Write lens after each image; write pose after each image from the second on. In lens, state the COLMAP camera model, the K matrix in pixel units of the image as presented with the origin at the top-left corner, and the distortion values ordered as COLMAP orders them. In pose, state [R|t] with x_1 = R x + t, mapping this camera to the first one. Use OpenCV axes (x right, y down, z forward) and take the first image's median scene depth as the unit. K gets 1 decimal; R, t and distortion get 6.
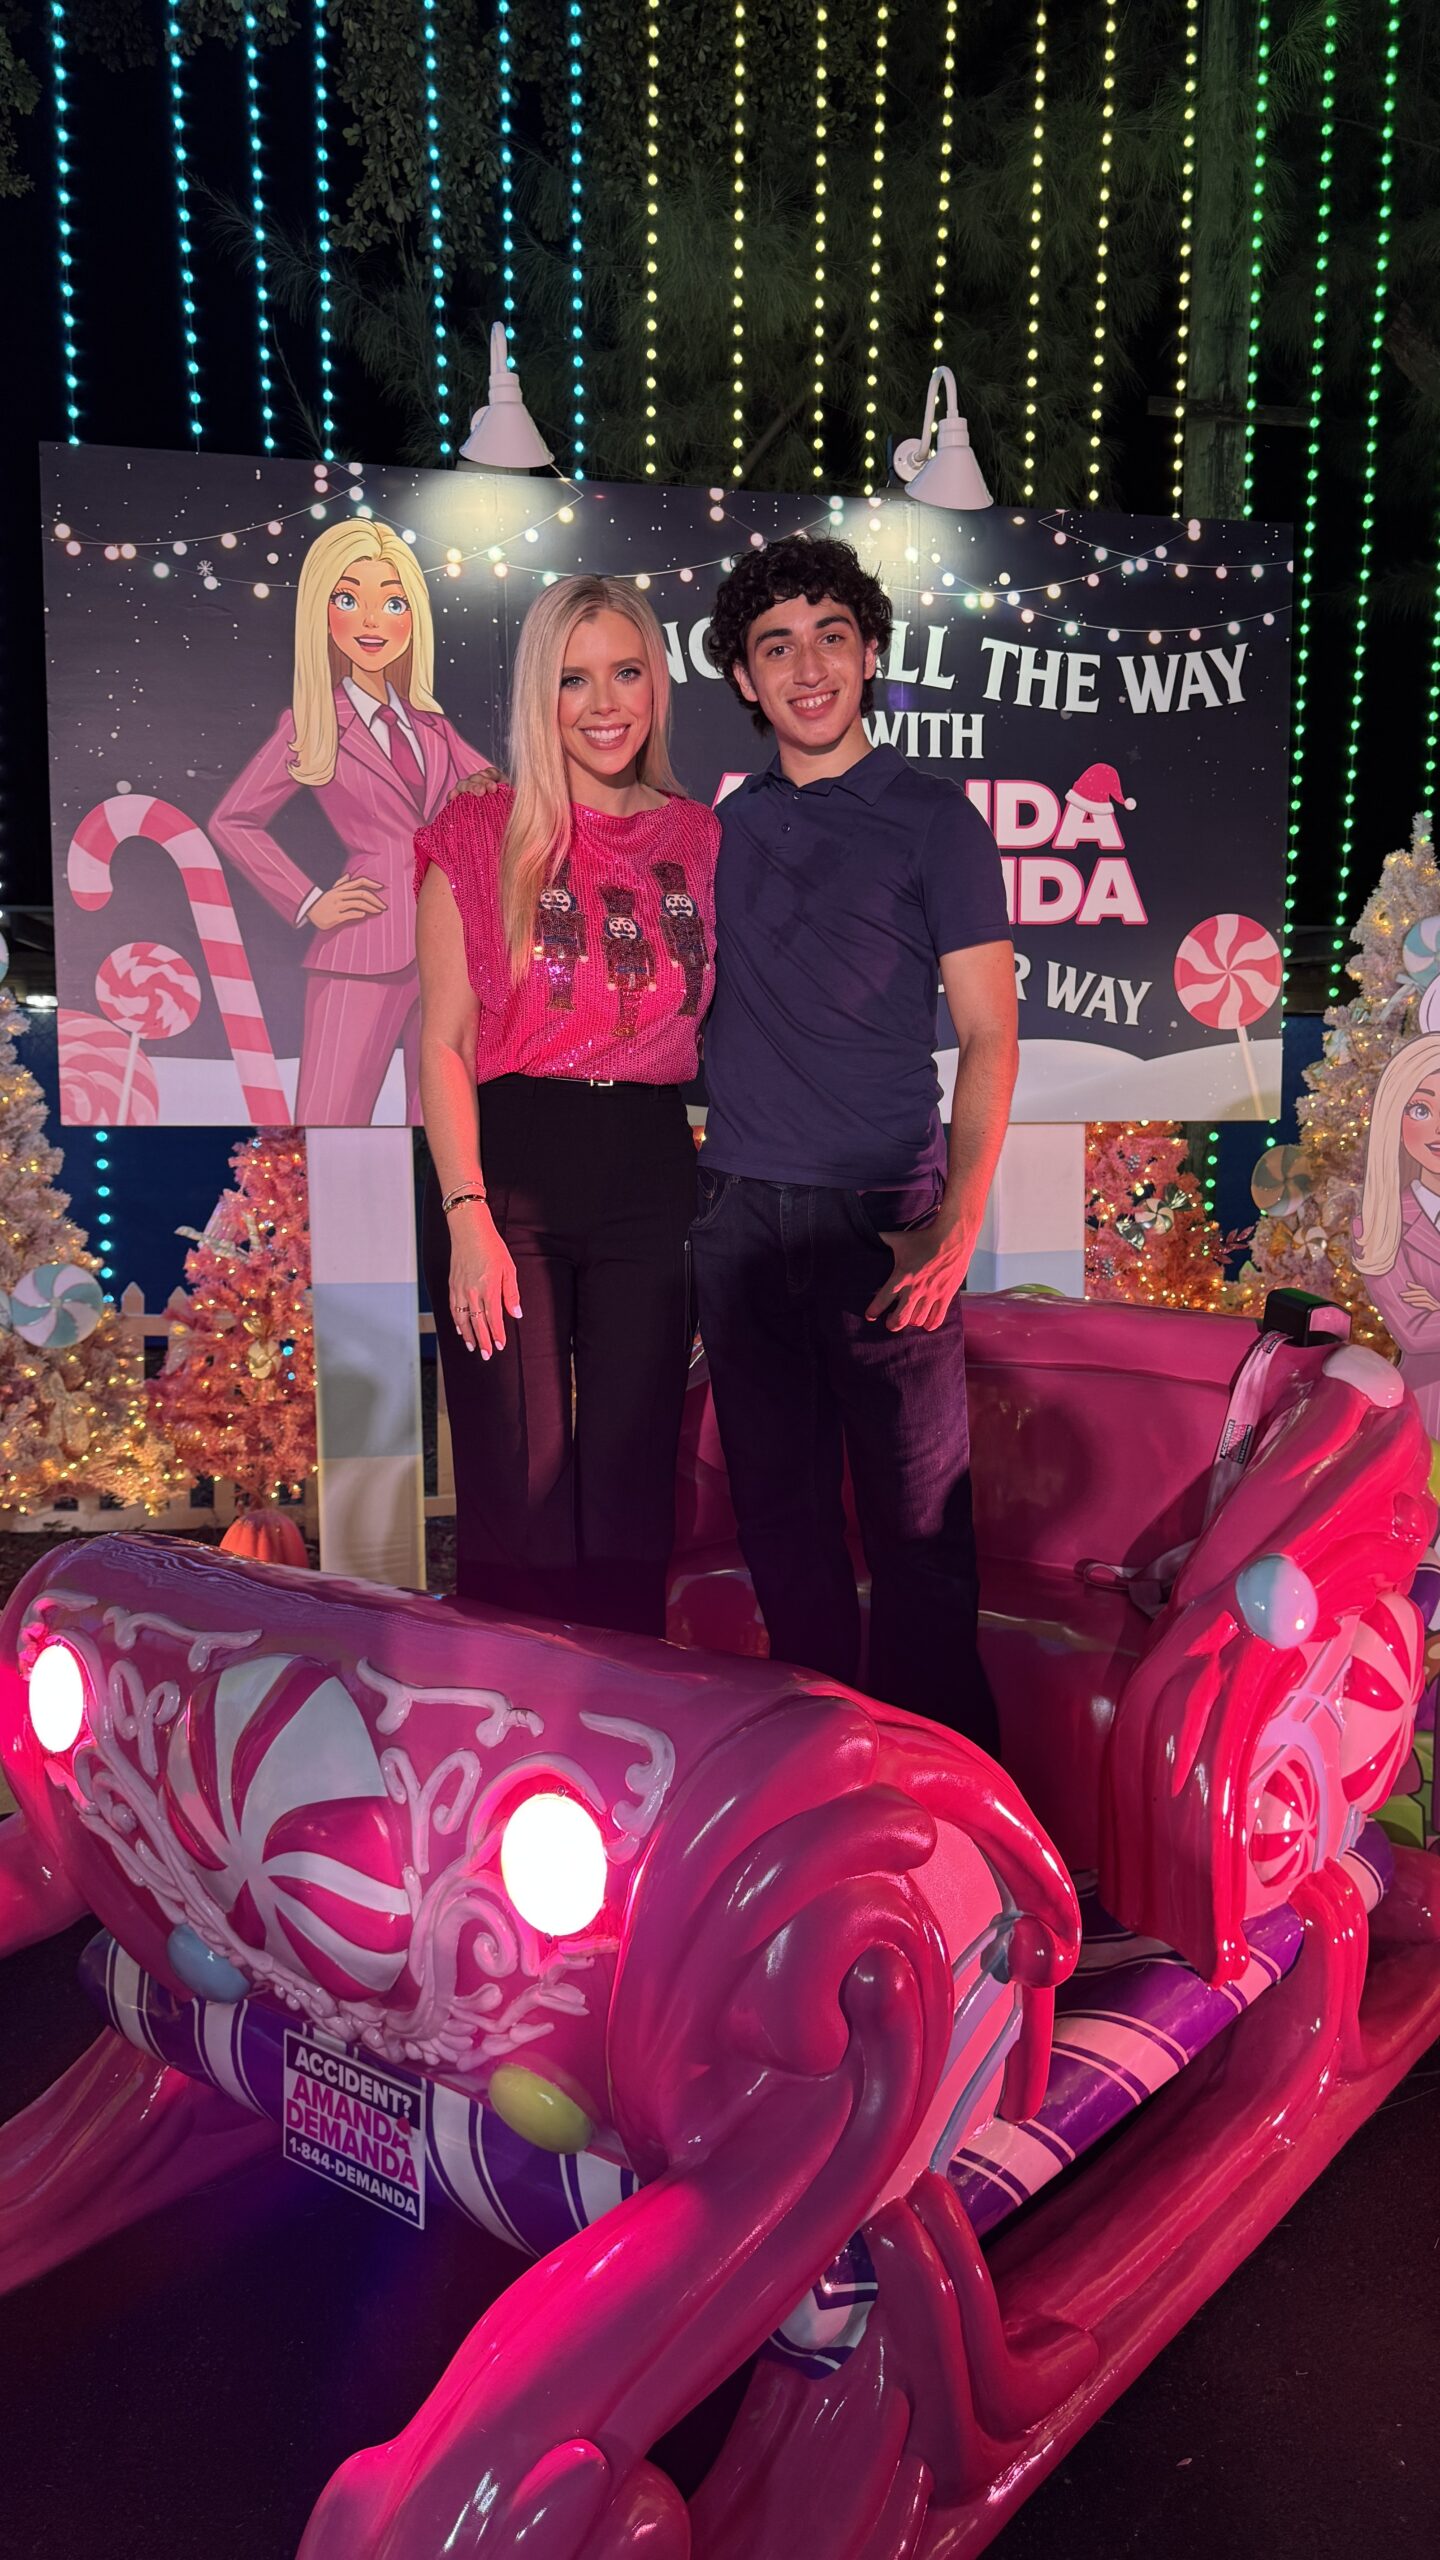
lens RADIAL K [[1814.9, 0, 727.9], [0, 1814.9, 1285.0], [0, 0, 1]] dist [0.051770, -0.075071]
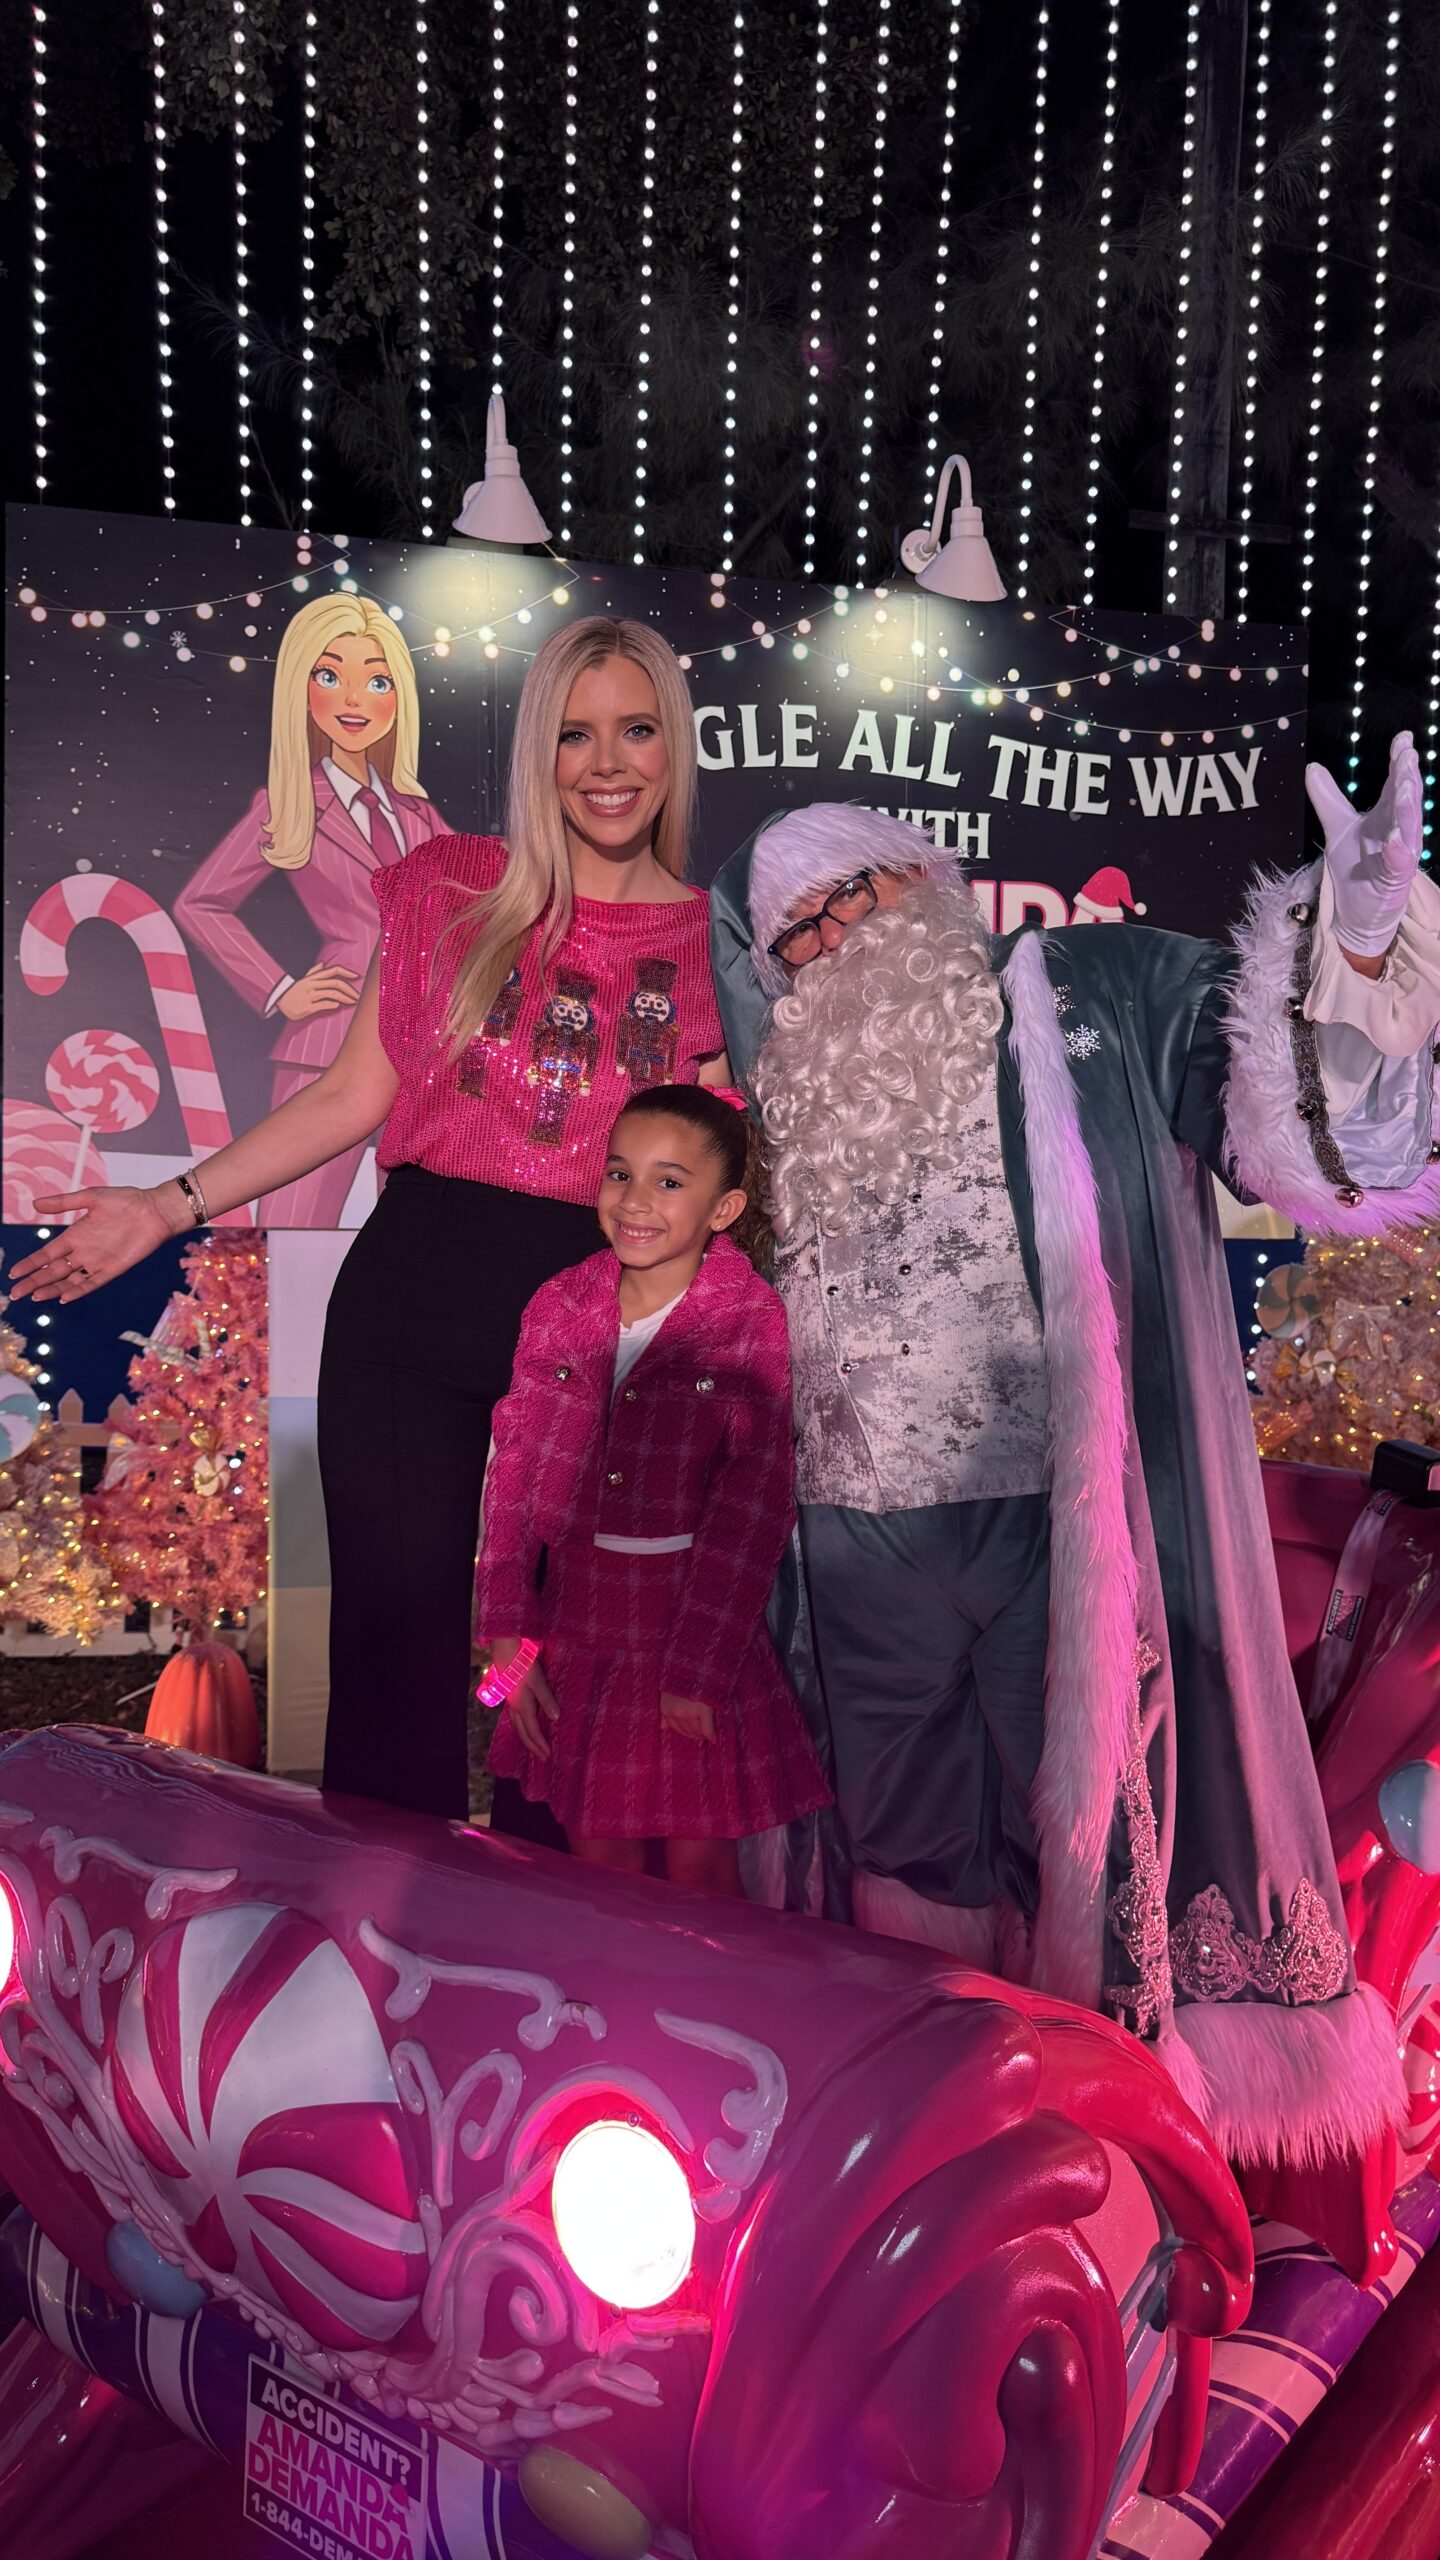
lens RADIAL K [[1813.3, 0, 722.2], [0, 1813.3, 1284.0], [0, 0, 1]] dist [0.057778, -0.085116]
pose [[0.999420, 0.016739, 0.029642, -0.025342], [-0.015075, 0.998346, -0.055488, -0.010224], [-0.030522, 0.055009, 0.998019, 0.061538]]
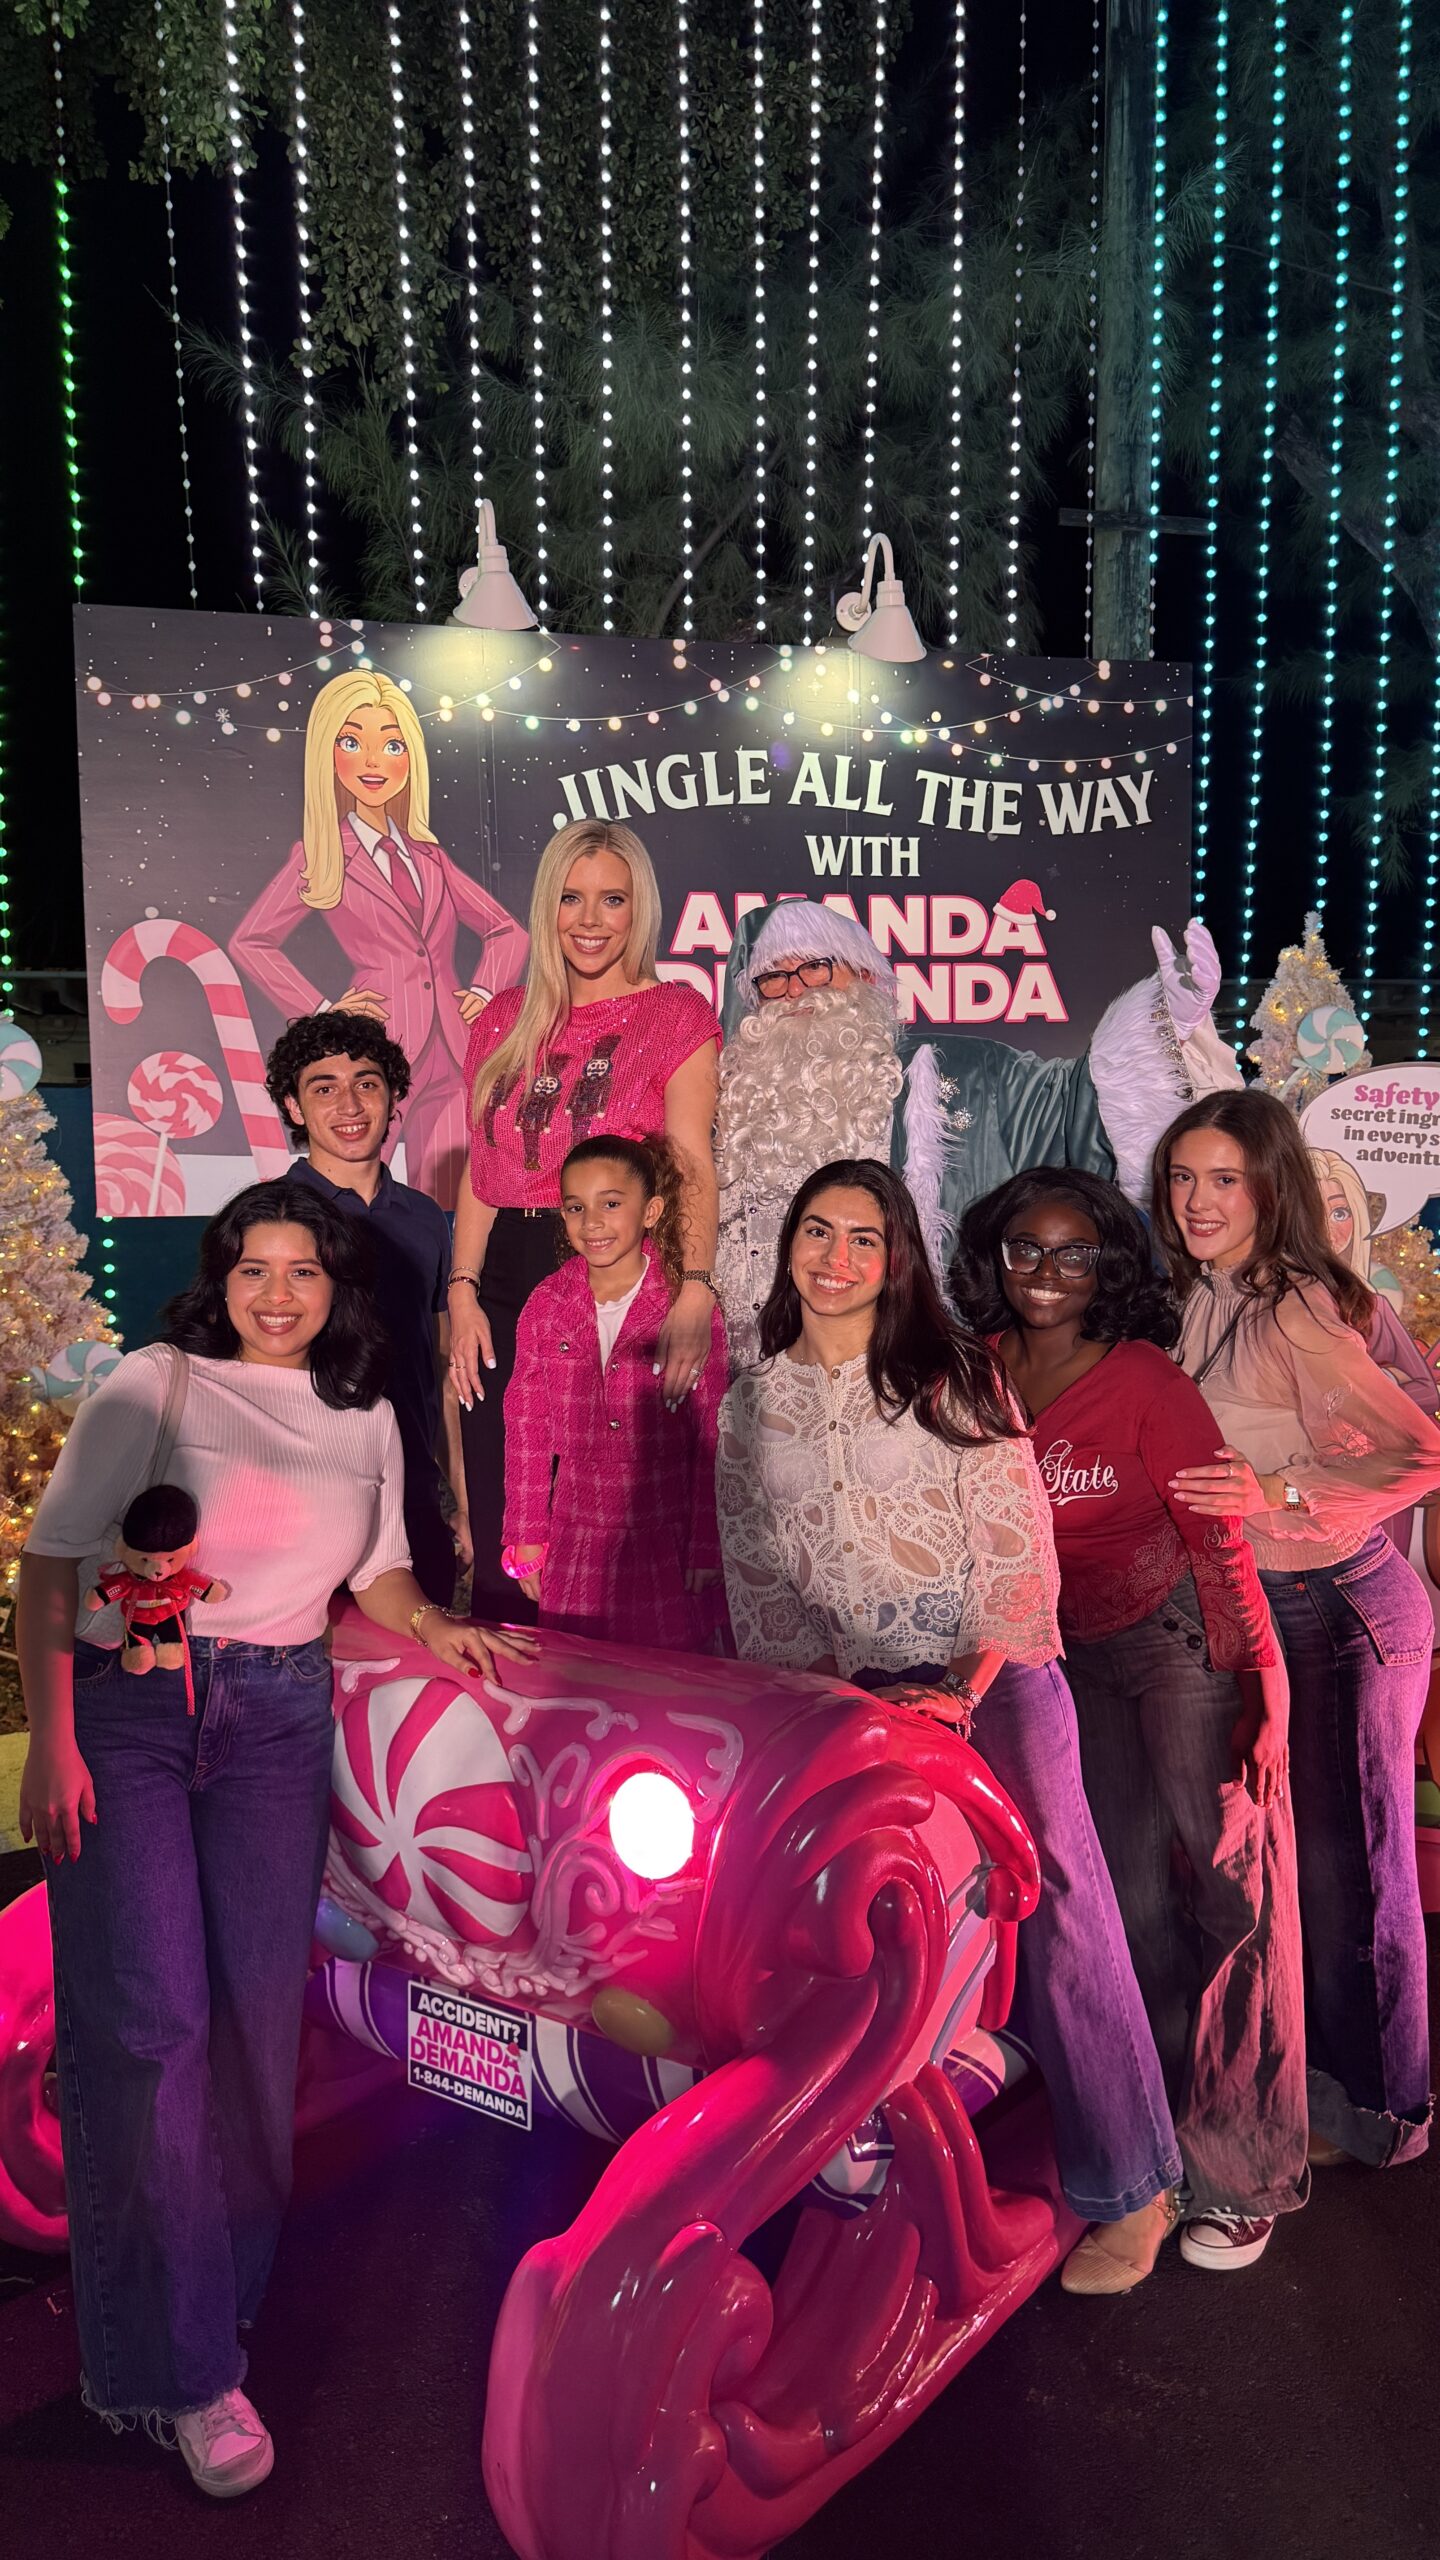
lens RADIAL K [[1806.4, 0, 716.5], [0, 1806.4, 1289.8], [0, 0, 1]] dist [0.111170, -0.186747]
pose [[0.999293, -0.013798, 0.034962, -0.027162], [0.014502, 0.999696, -0.019955, -0.014816], [-0.034677, 0.020448, 0.999189, -0.105952]]
